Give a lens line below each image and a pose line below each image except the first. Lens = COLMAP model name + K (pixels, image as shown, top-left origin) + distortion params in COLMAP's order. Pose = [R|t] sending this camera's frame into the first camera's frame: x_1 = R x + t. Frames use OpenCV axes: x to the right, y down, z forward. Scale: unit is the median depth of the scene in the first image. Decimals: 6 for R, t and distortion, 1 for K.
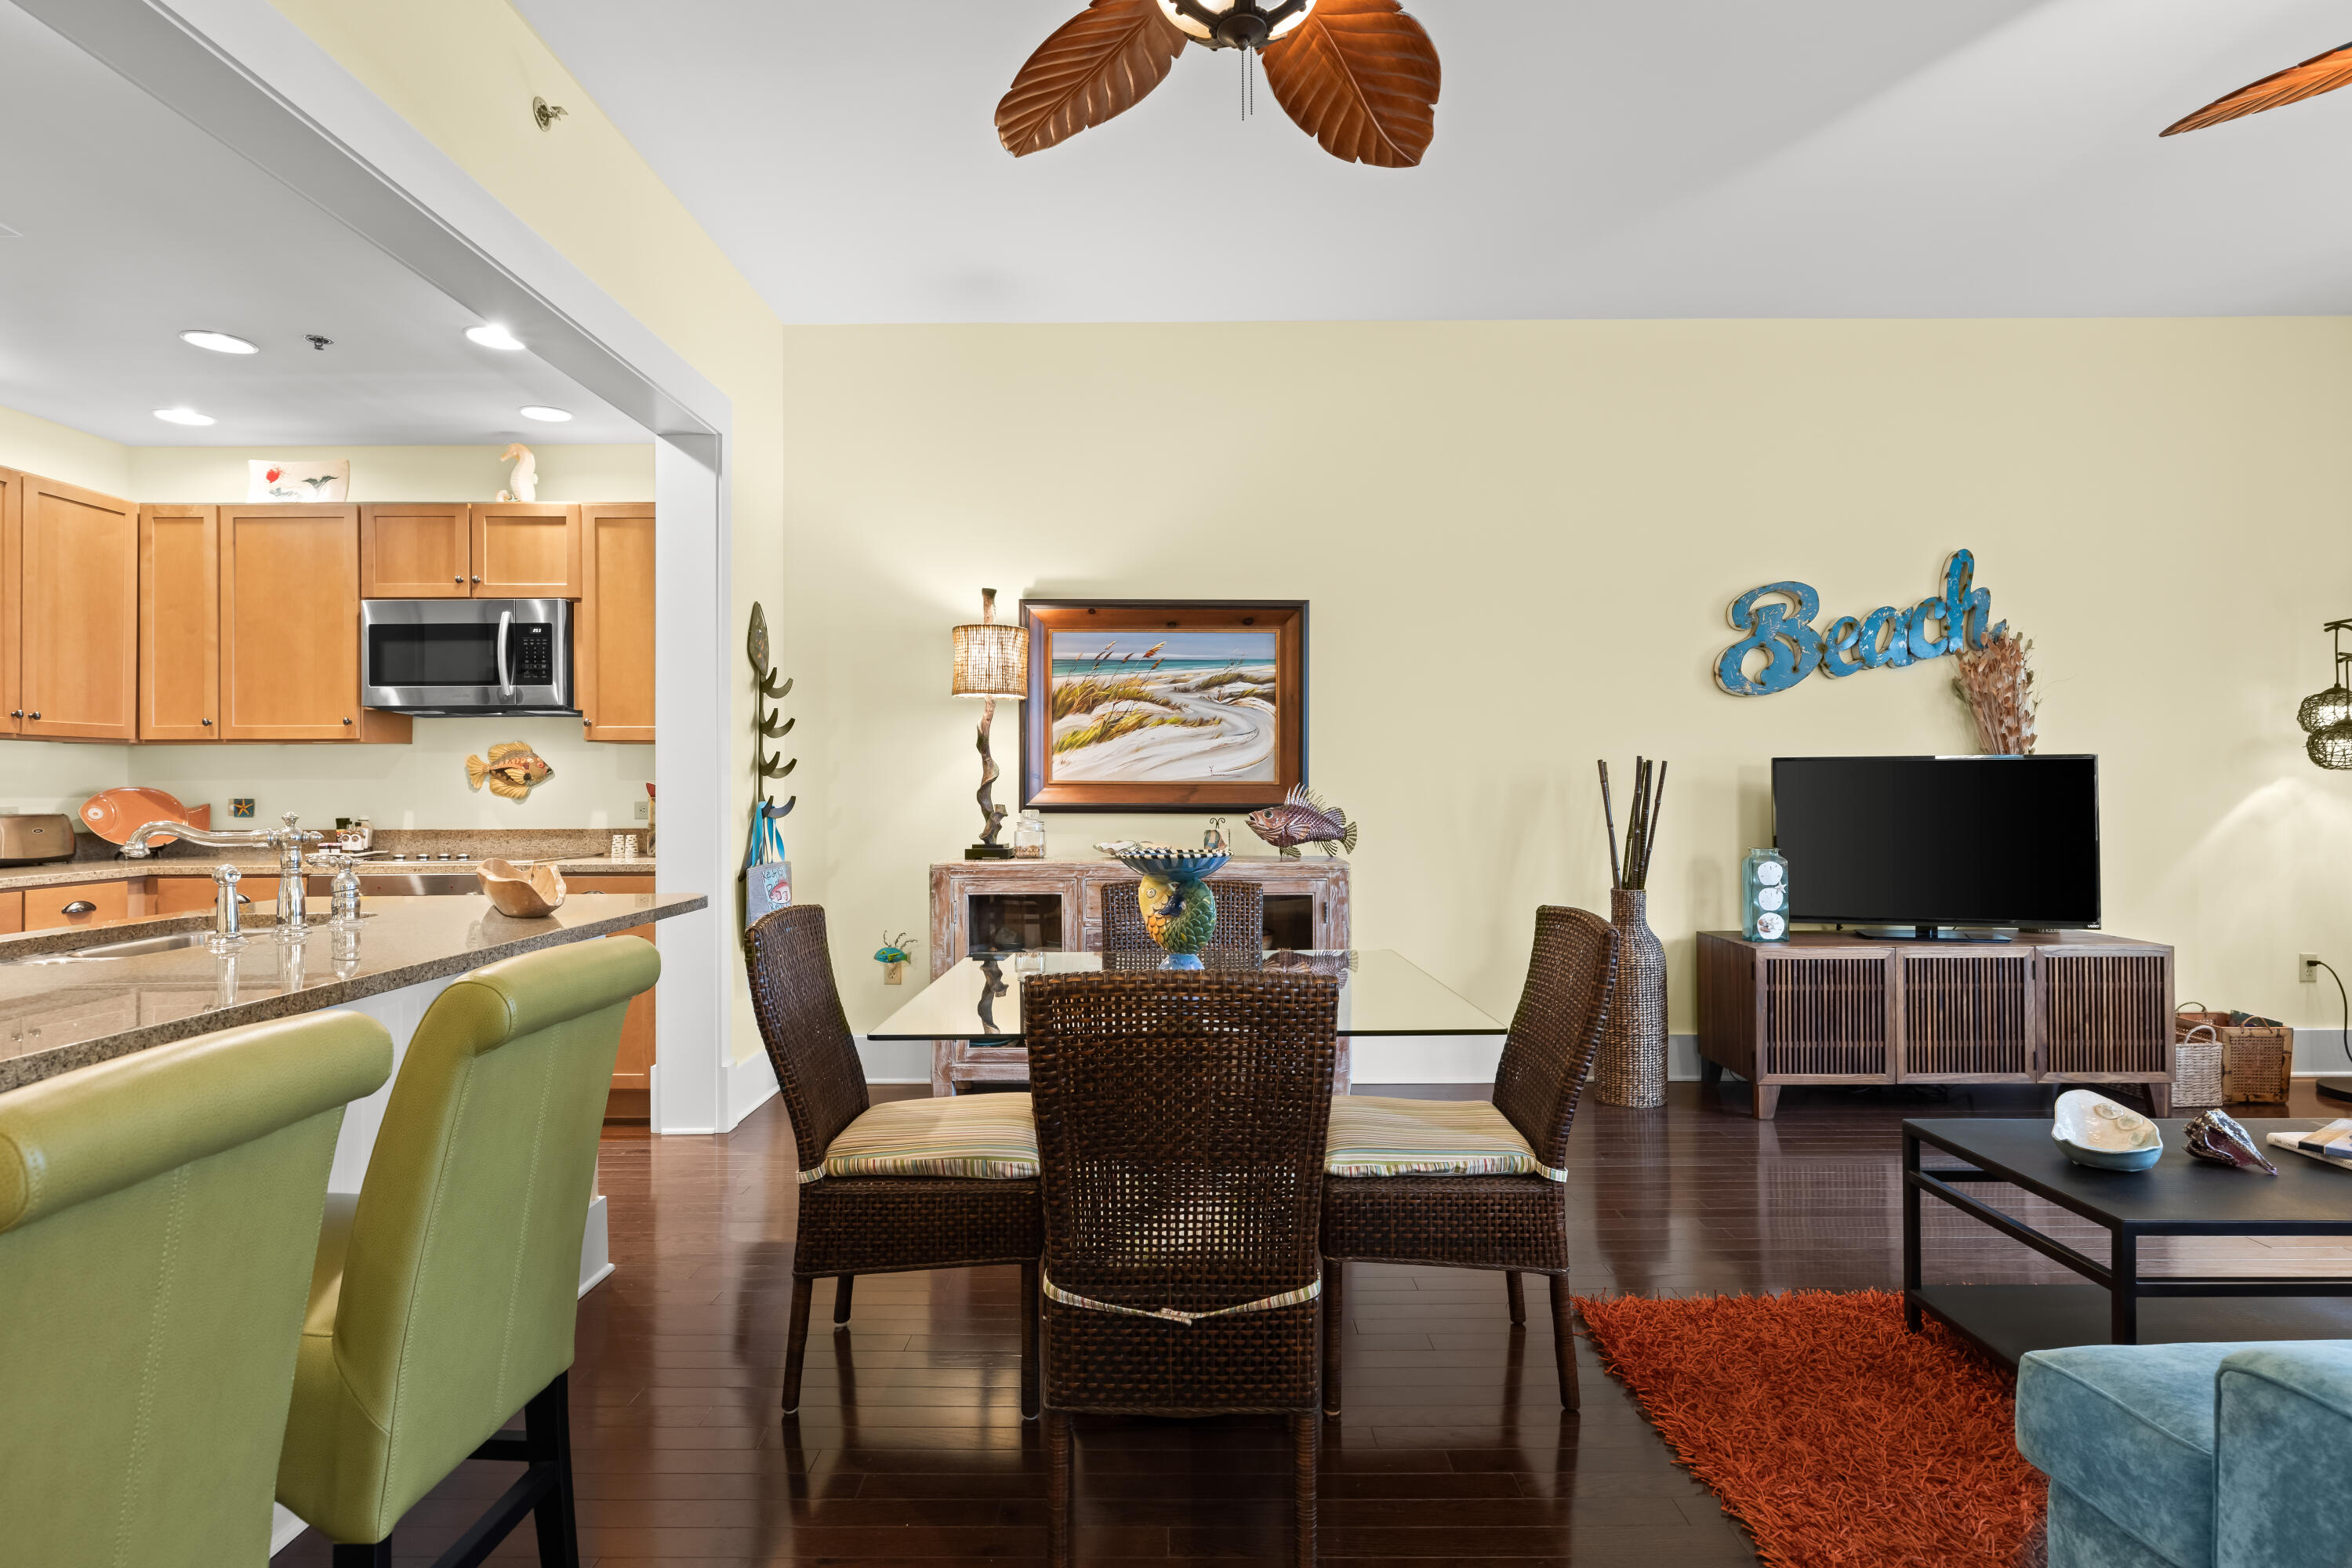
lens RADIAL K [[1229.3, 0, 1176.4], [0, 1229.3, 769.4], [0, 0, 1]] dist [-0.000455, 0.001754]
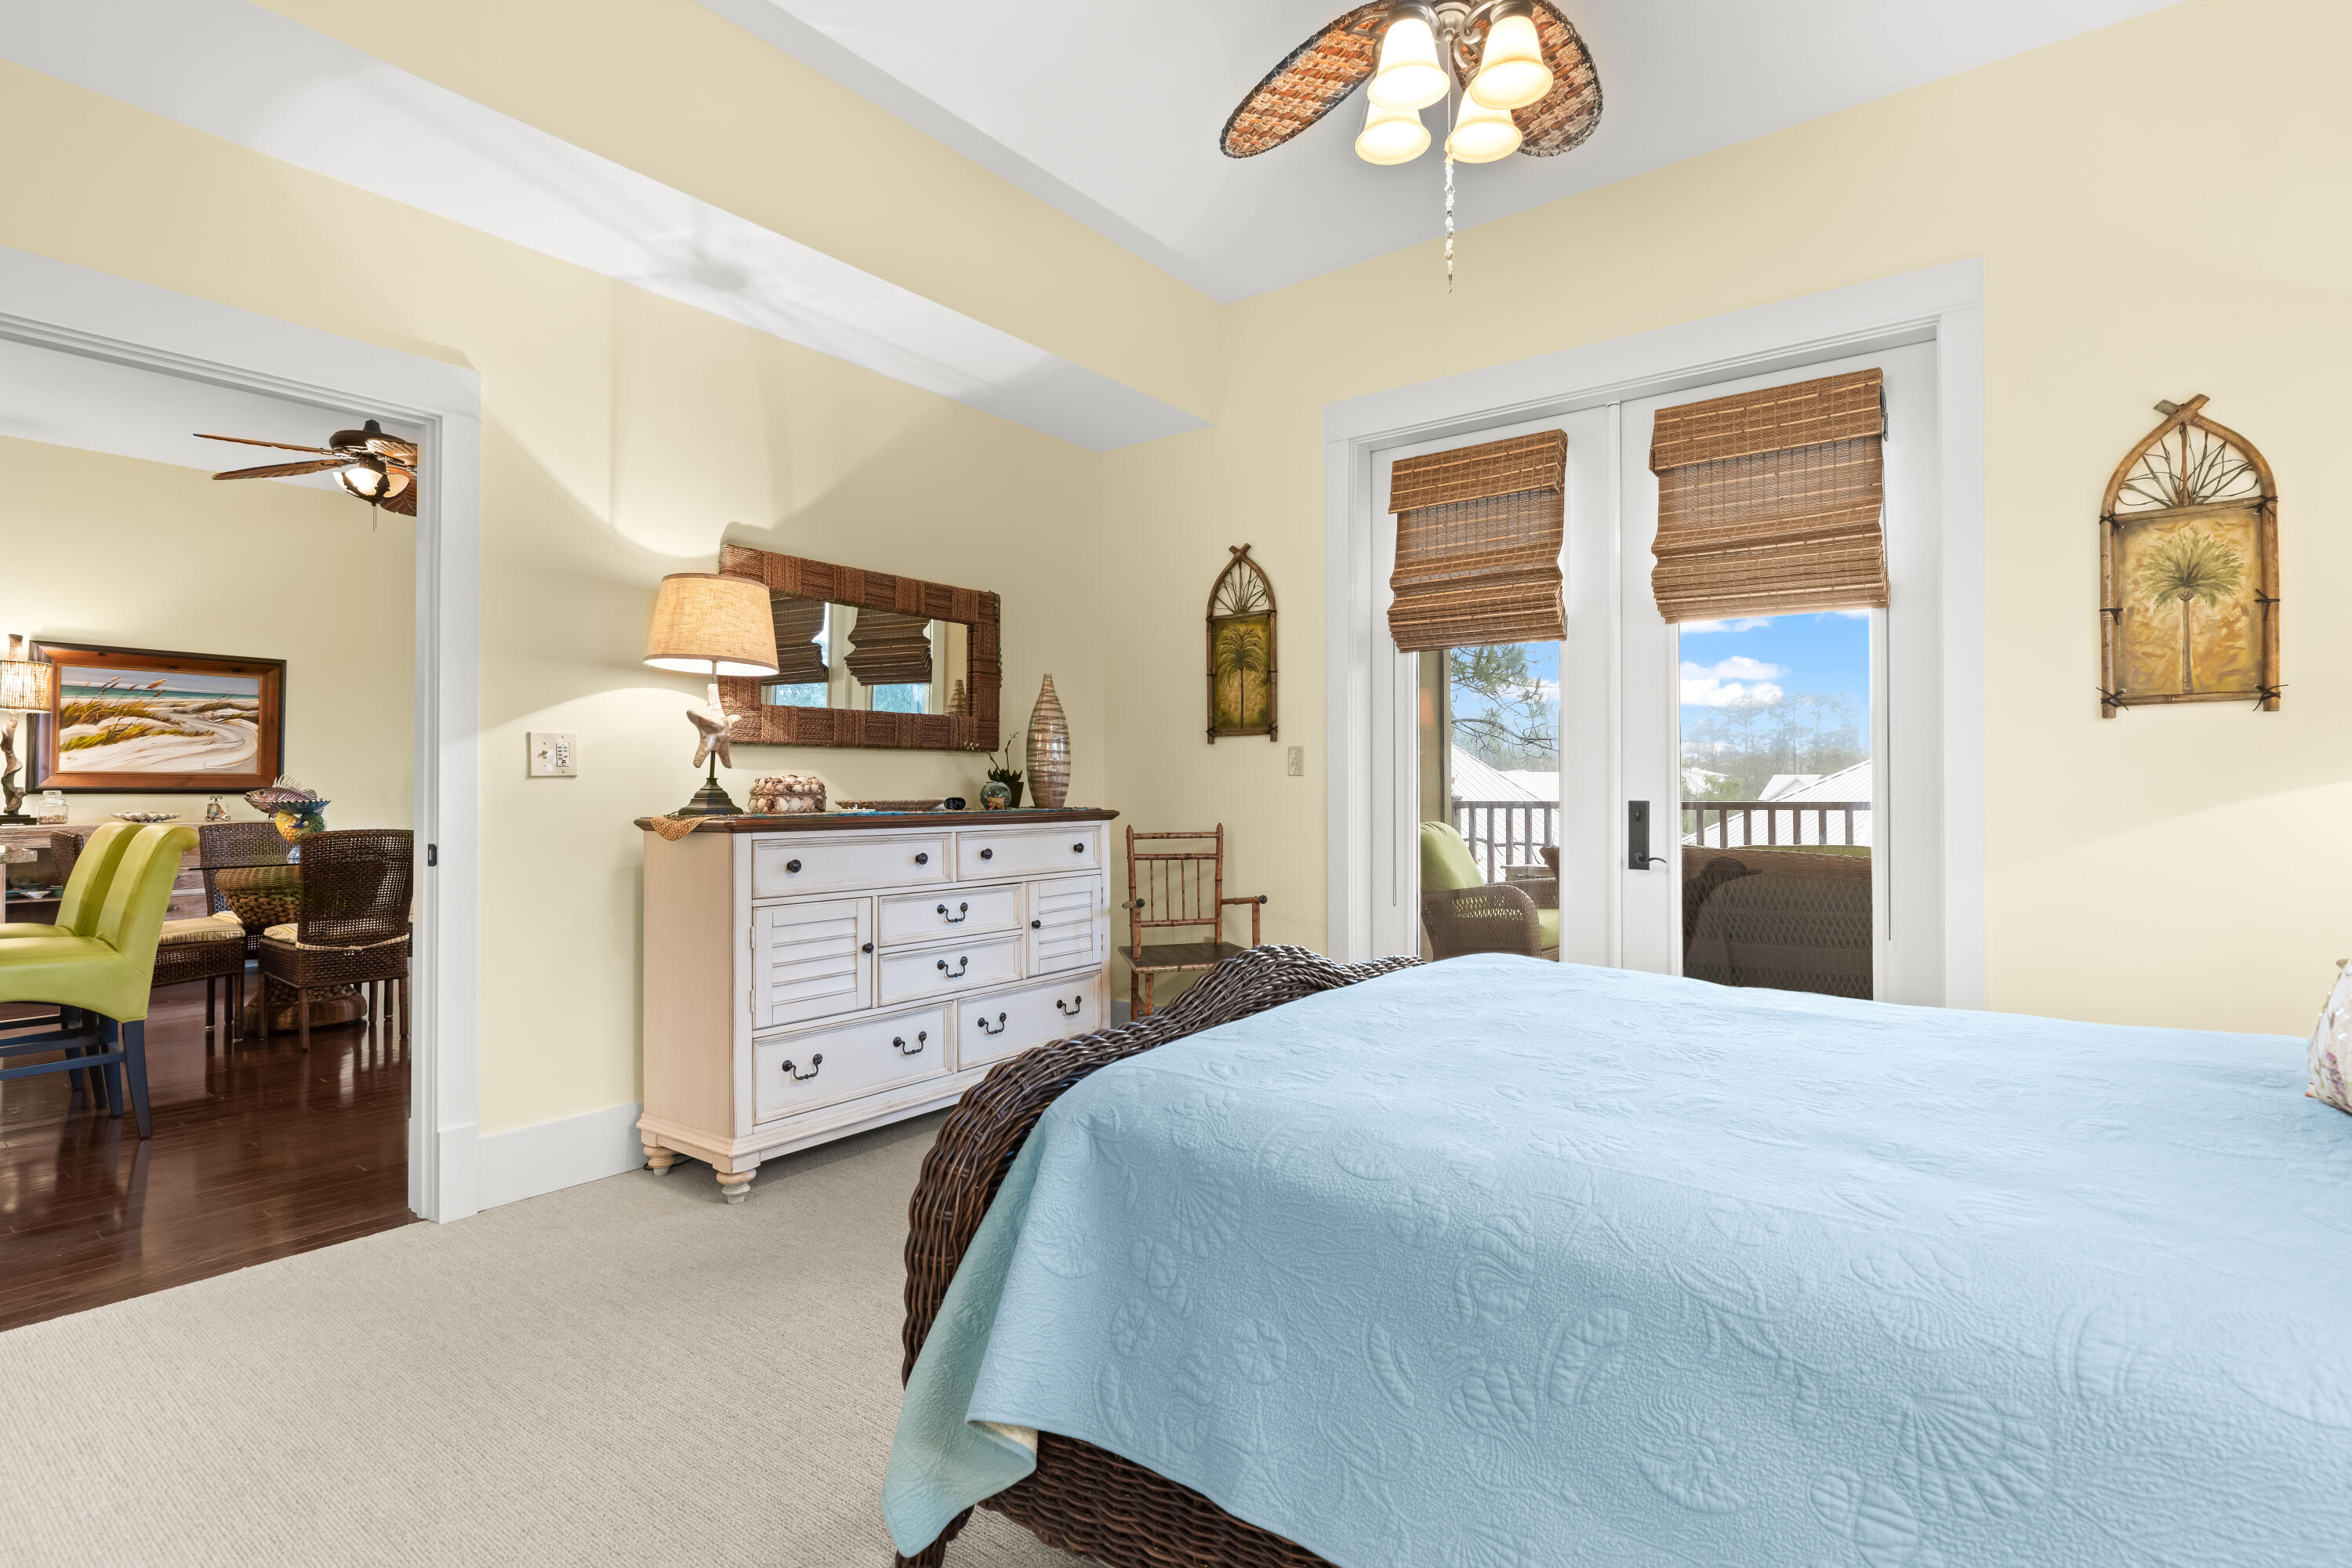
lens RADIAL K [[1140.9, 0, 1203.1], [0, 1140.9, 773.4], [0, 0, 1]] dist [-0.004716, 0.000434]
pose [[0.596670, 0.012363, 0.802392, -0.368321], [-0.009972, 0.999918, -0.007991, 0.009549], [-0.802425, -0.003233, 0.596744, -0.843511]]
